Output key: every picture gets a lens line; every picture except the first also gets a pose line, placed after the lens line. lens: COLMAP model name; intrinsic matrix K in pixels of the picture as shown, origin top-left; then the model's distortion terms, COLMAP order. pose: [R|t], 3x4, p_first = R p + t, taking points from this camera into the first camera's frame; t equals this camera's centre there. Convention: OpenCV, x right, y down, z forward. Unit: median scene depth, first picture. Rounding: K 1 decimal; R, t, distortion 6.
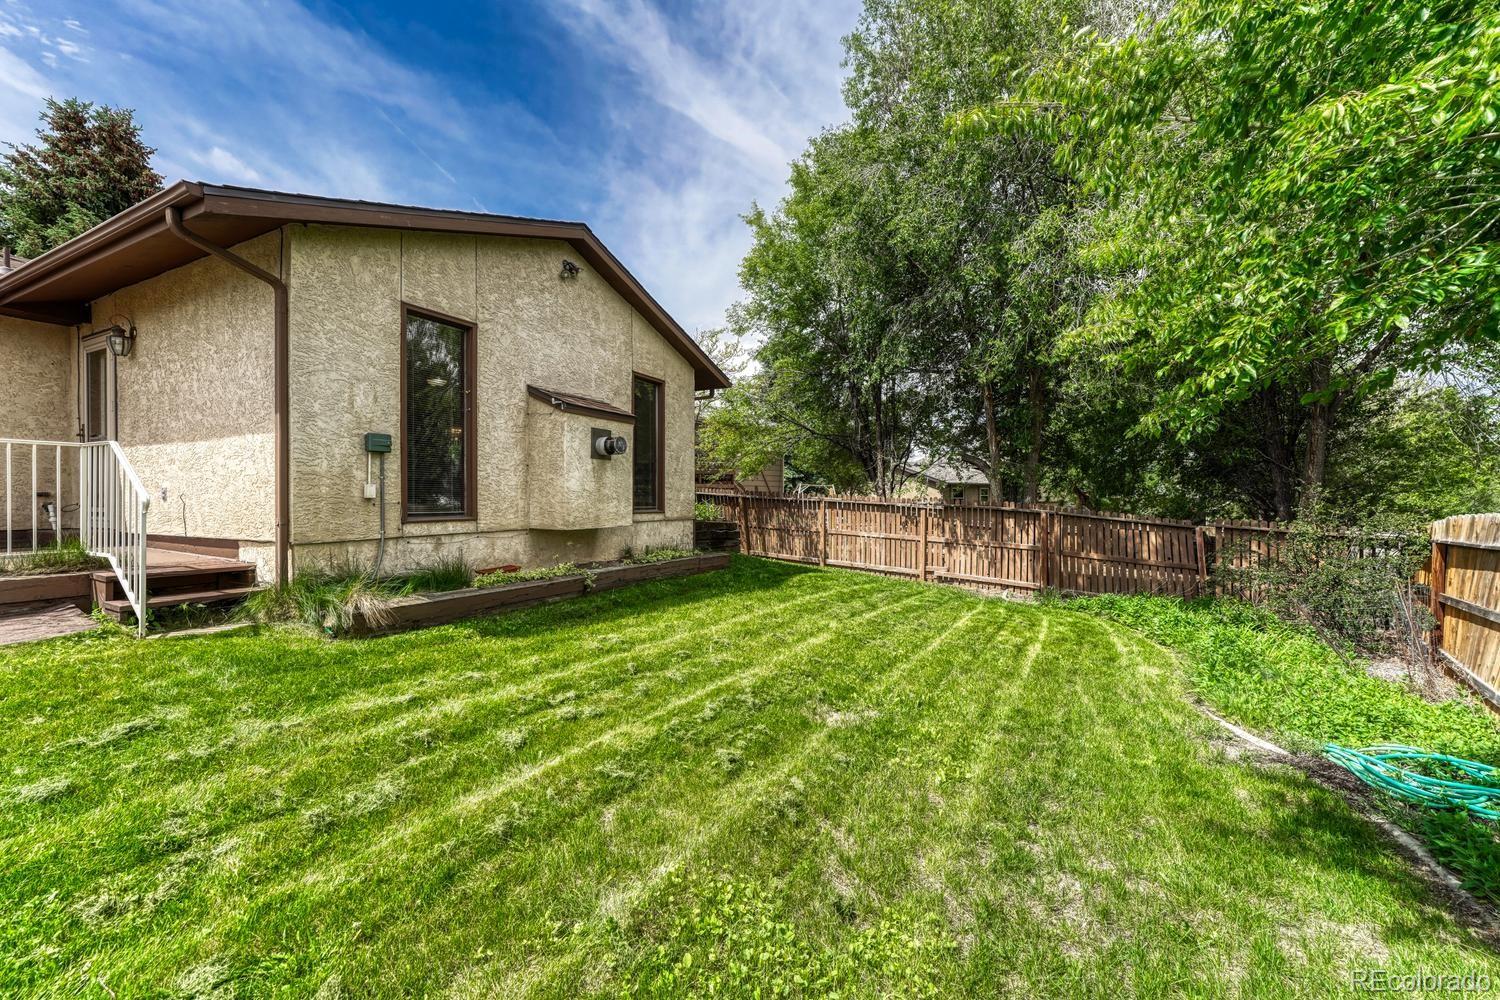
lens RADIAL K [[618.9, 0, 701.6], [0, 618.9, 492.7], [0, 0, 1]] dist [0.025925, -0.000362]
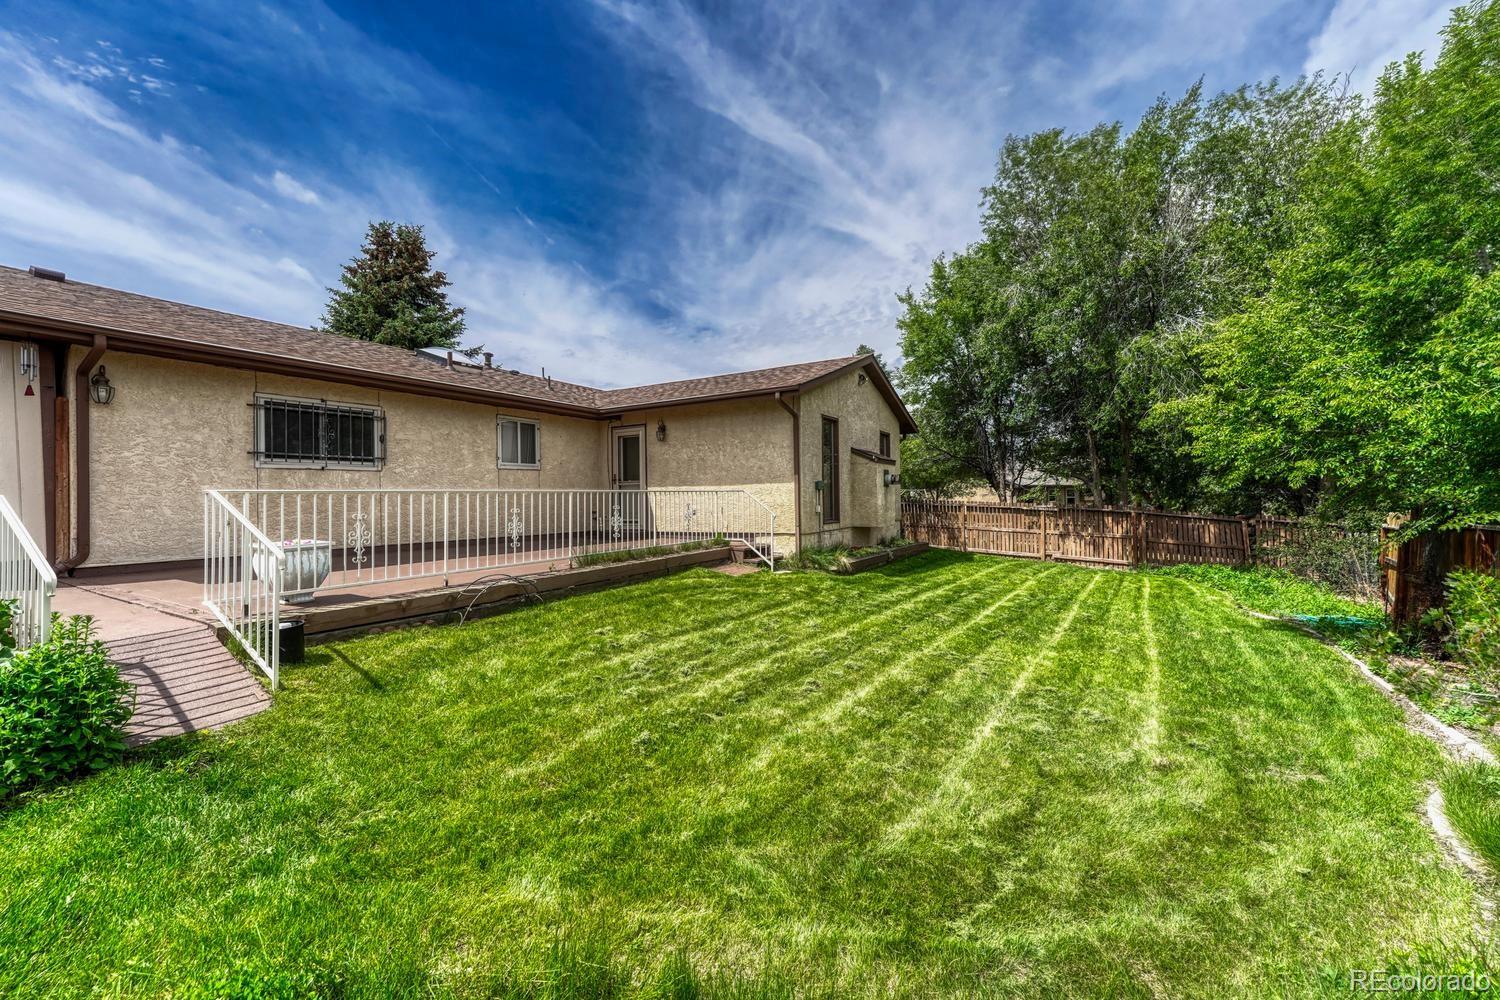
lens RADIAL K [[635.6, 0, 700.9], [0, 635.6, 506.9], [0, 0, 1]] dist [0.028867, 0.000297]
pose [[0.999153, -0.015222, -0.038223, -0.360928], [0.016059, 0.999635, 0.021705, -0.026636], [0.037879, -0.022300, 0.999033, -0.480977]]
